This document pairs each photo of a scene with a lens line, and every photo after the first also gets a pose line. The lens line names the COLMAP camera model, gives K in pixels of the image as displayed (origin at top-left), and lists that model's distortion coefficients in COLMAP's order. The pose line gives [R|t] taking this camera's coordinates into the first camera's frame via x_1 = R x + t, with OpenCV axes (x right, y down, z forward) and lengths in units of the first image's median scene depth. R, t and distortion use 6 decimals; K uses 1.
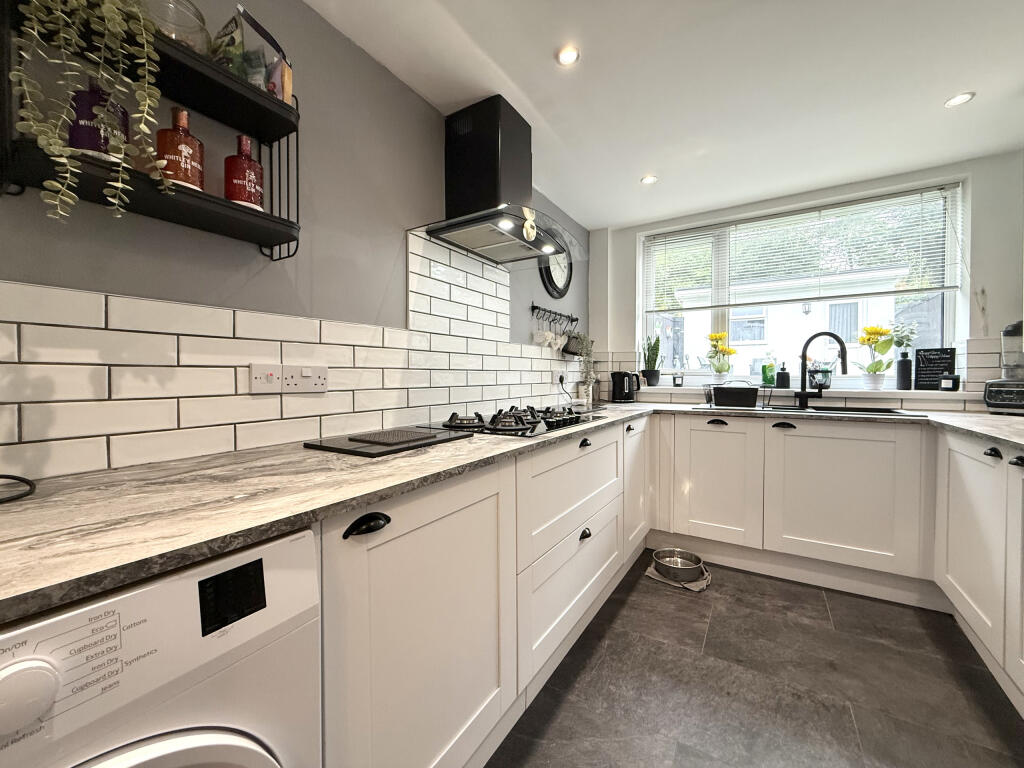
lens RADIAL K [[407.2, 0, 509.2], [0, 407.2, 383.3], [0, 0, 1]] dist [0.000927, -0.000511]
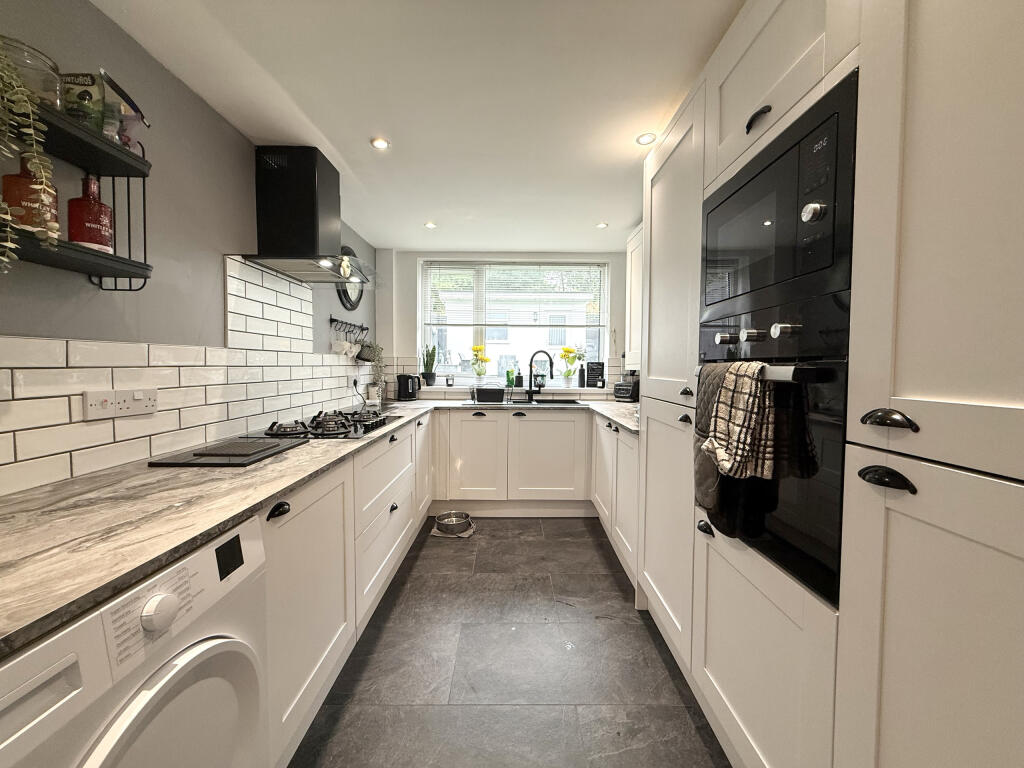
lens RADIAL K [[407.2, 0, 509.2], [0, 407.2, 383.3], [0, 0, 1]] dist [0.000927, -0.000511]
pose [[0.844992, -0.015123, 0.534565, -0.186823], [0.000113, 0.999605, 0.028101, -0.065358], [-0.534779, -0.023685, 0.844660, -0.291987]]
